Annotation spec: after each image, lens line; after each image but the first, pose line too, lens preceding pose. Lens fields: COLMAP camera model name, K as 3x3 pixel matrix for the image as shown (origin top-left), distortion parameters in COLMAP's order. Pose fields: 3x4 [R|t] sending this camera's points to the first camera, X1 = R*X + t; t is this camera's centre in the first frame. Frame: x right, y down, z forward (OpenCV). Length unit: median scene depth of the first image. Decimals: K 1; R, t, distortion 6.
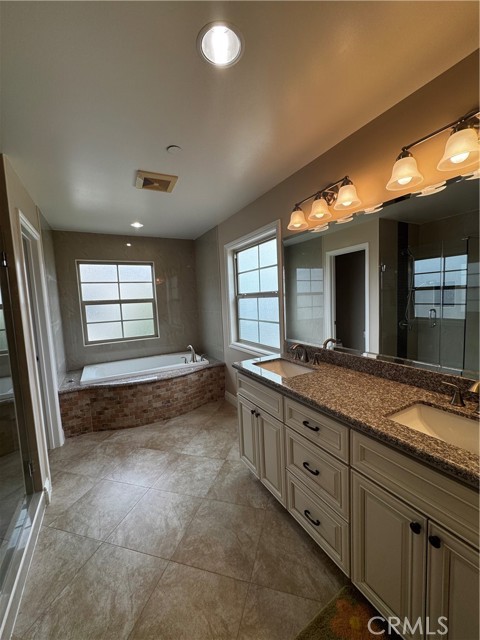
lens RADIAL K [[254.1, 0, 237.0], [0, 254.1, 321.0], [0, 0, 1]] dist [-0.001707, 0.000488]
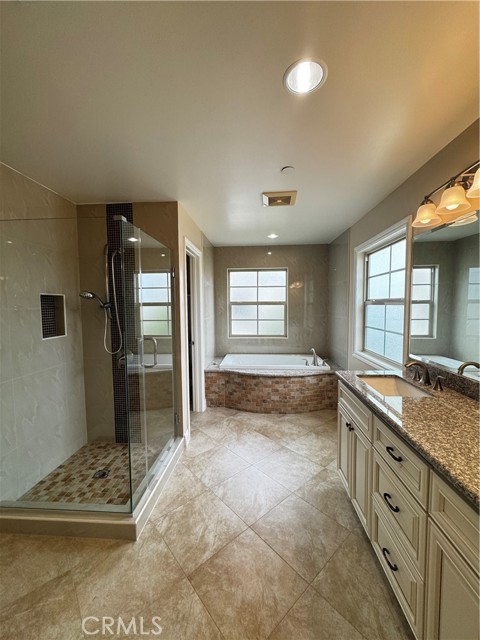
lens RADIAL K [[254.1, 0, 242.6], [0, 254.1, 321.4], [0, 0, 1]] dist [-0.001707, 0.000488]
pose [[0.842707, 0.074650, -0.533171, 0.195479], [-0.078863, 0.996774, 0.014911, -0.010509], [0.532564, 0.029482, 0.845876, -0.024144]]
